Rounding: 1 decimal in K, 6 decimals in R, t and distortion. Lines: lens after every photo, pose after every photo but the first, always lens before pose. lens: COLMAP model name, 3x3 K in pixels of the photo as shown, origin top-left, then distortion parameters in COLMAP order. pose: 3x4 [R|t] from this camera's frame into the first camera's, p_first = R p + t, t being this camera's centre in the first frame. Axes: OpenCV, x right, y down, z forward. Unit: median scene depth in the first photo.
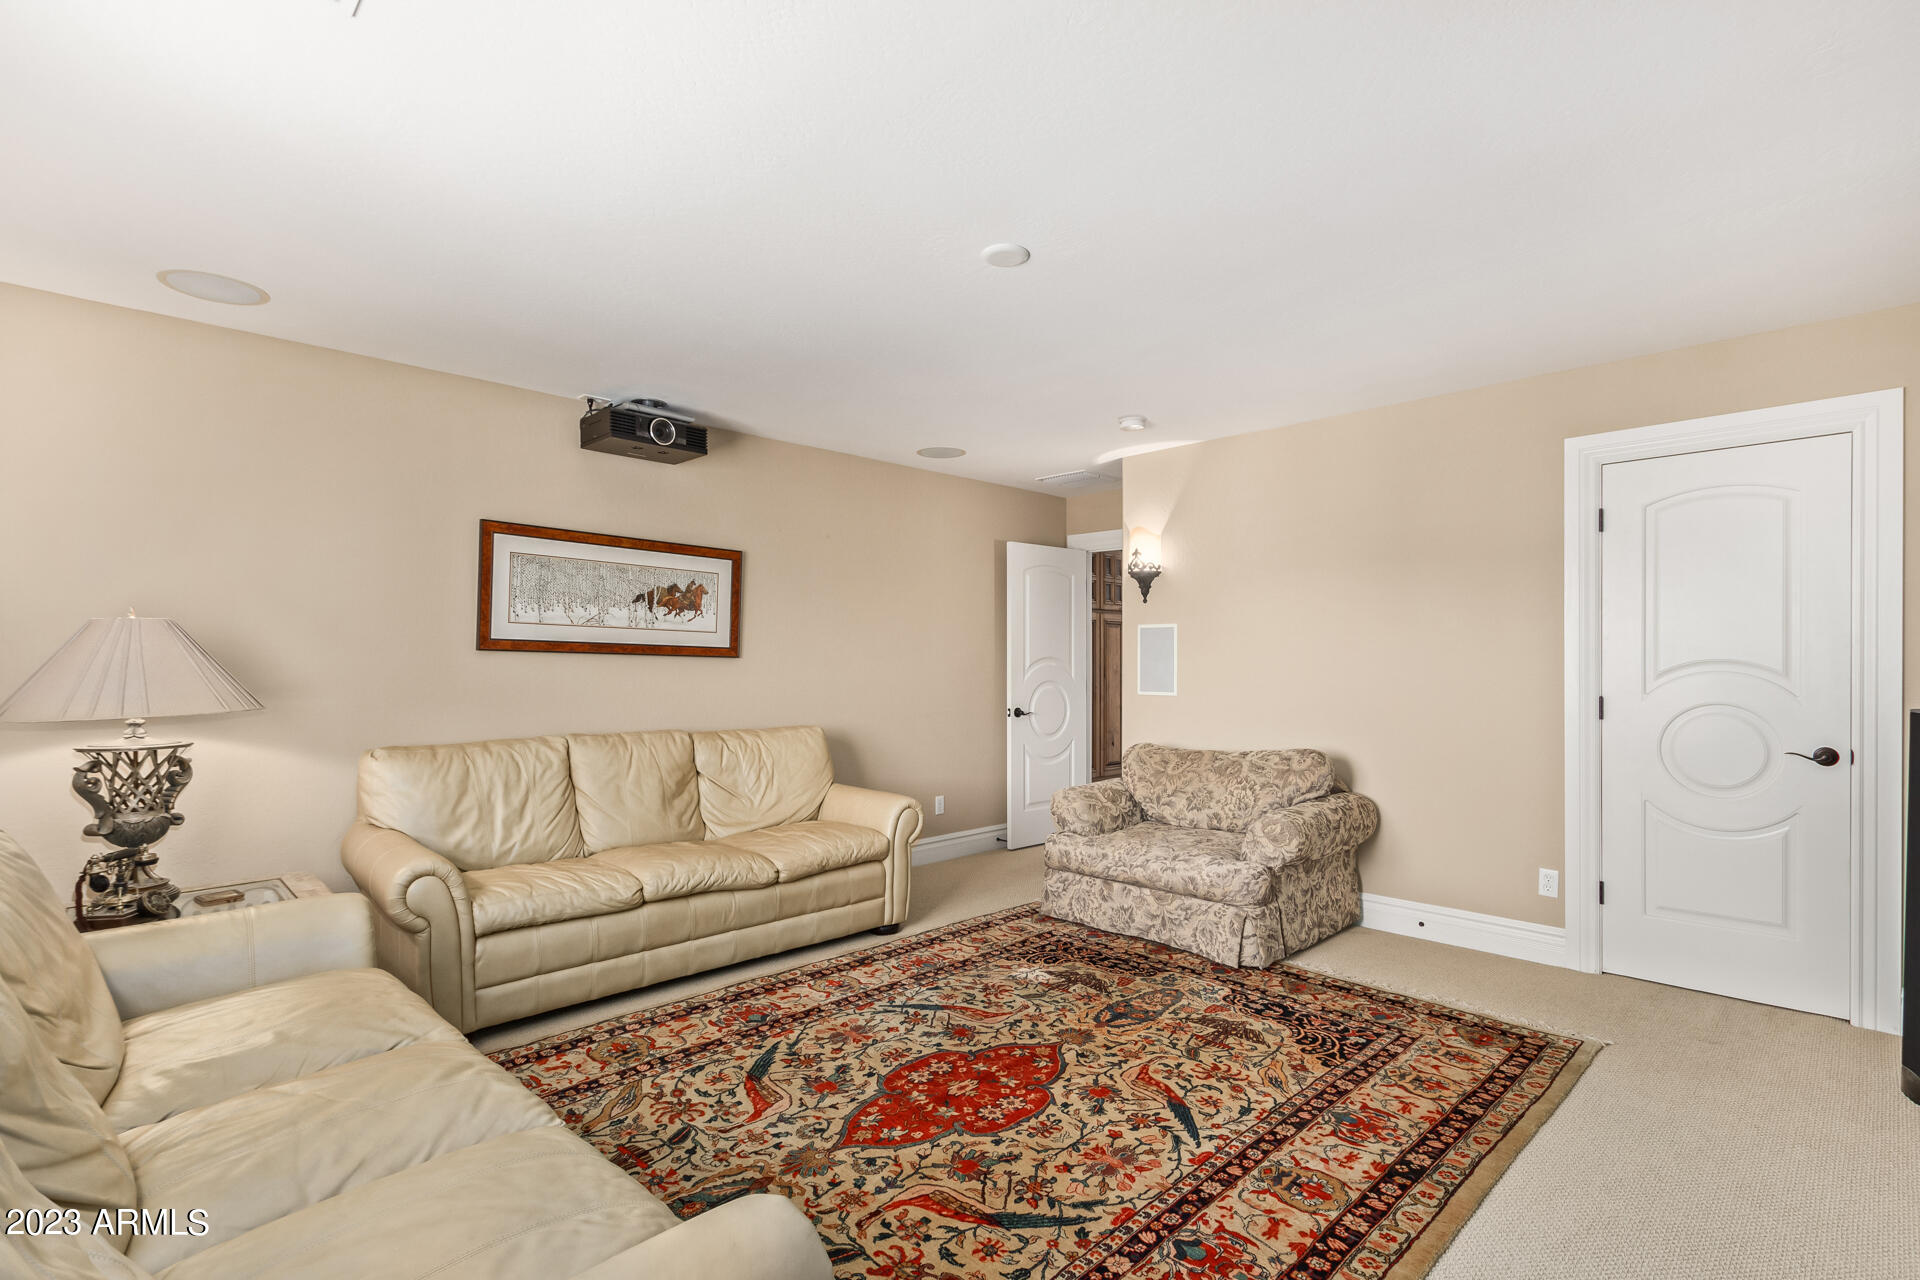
lens RADIAL K [[892.5, 0, 959.5], [0, 892.5, 663.7], [0, 0, 1]] dist [0.004014, -0.000637]
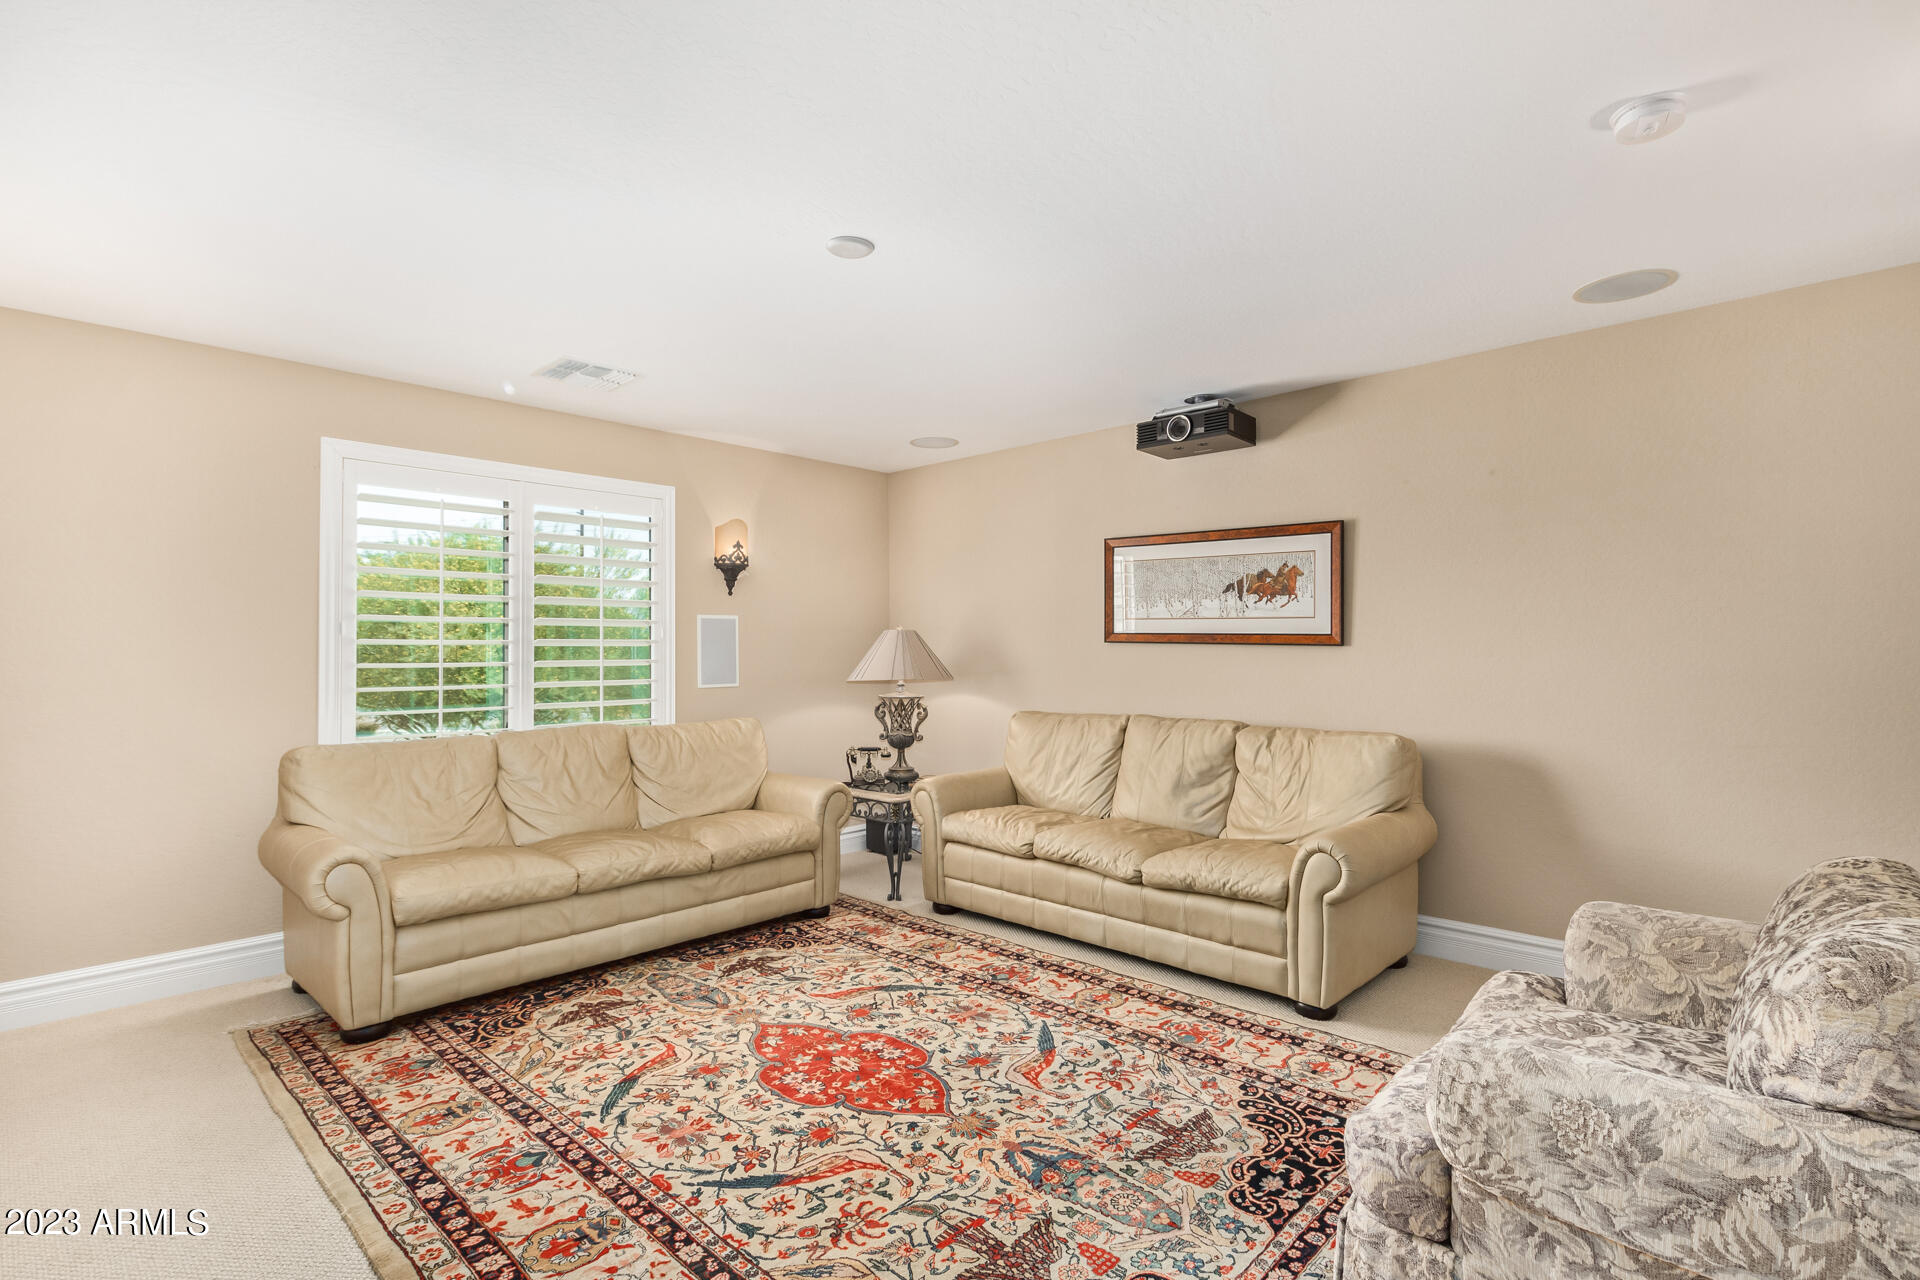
lens RADIAL K [[889.5, 0, 958.7], [0, 889.5, 634.9], [0, 0, 1]] dist [0.004020, -0.001191]
pose [[0.056796, -0.019553, -0.998194, 0.877212], [0.001934, 0.999808, -0.019474, -0.002014], [0.998384, -0.000824, 0.056823, 0.895124]]
